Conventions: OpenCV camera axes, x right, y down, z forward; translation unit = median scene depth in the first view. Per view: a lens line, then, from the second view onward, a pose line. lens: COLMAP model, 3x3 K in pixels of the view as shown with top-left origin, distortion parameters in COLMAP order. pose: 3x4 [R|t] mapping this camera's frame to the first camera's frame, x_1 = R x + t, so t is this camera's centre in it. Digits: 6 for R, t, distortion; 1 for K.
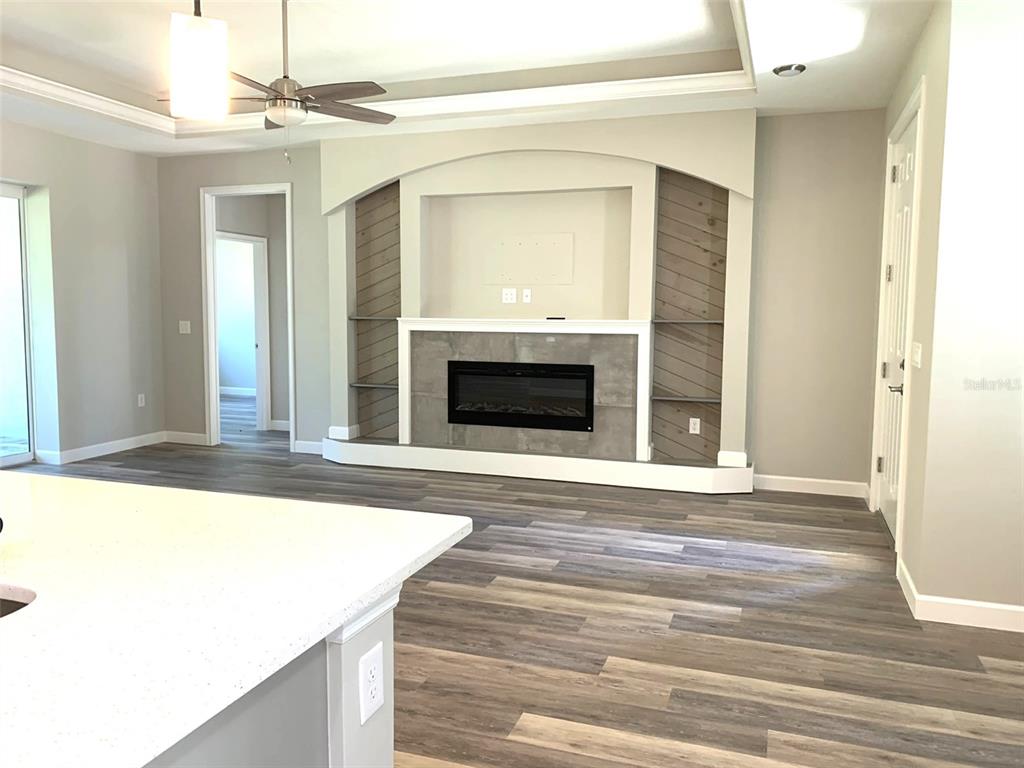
lens RADIAL K [[785.5, 0, 514.8], [0, 785.5, 378.1], [0, 0, 1]] dist [0.062957, -0.079900]
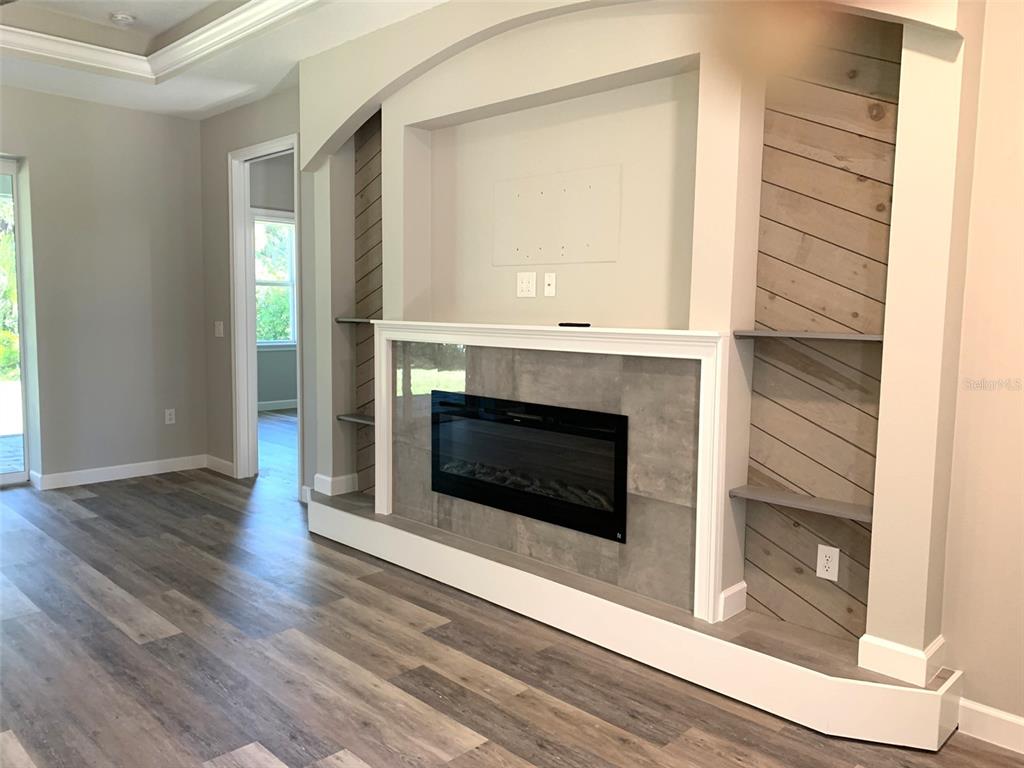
lens RADIAL K [[791.0, 0, 508.7], [0, 791.0, 386.0], [0, 0, 1]] dist [0.018027, -0.013891]
pose [[0.902444, 0.048373, -0.428083, 0.248421], [-0.046679, 0.998805, 0.014460, -0.039567], [0.428271, 0.006933, 0.903624, 0.489708]]
